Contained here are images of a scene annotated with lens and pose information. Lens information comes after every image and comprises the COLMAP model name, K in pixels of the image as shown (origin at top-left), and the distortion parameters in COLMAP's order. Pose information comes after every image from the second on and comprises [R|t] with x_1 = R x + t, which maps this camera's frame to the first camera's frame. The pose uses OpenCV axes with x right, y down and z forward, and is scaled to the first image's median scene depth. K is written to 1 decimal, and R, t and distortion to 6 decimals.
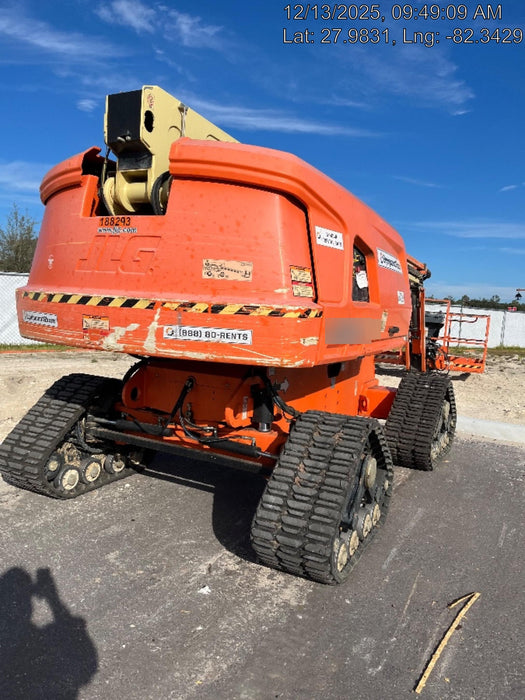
lens RADIAL K [[529.0, 0, 260.2], [0, 529.0, 344.6], [0, 0, 1]] dist [0.060529, -0.090519]
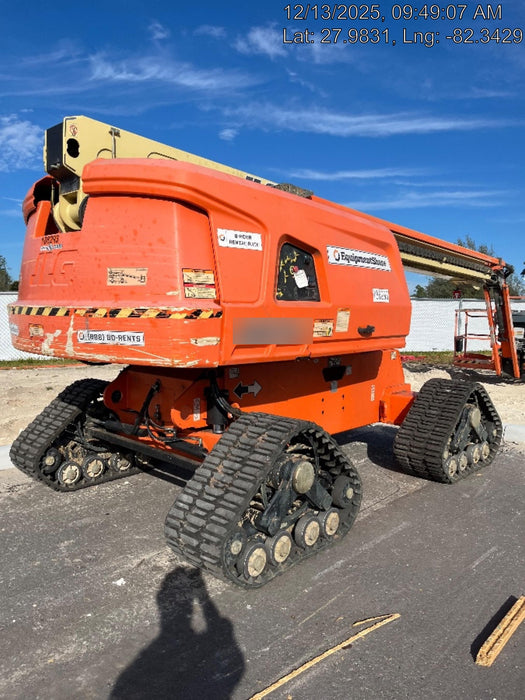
lens RADIAL K [[529.0, 0, 265.6], [0, 529.0, 335.5], [0, 0, 1]] dist [0.060529, -0.090519]
pose [[0.961851, -0.030244, -0.271898, 0.399957], [0.020198, 0.999009, -0.039672, 0.020519], [0.272828, 0.032667, 0.961508, 0.045024]]
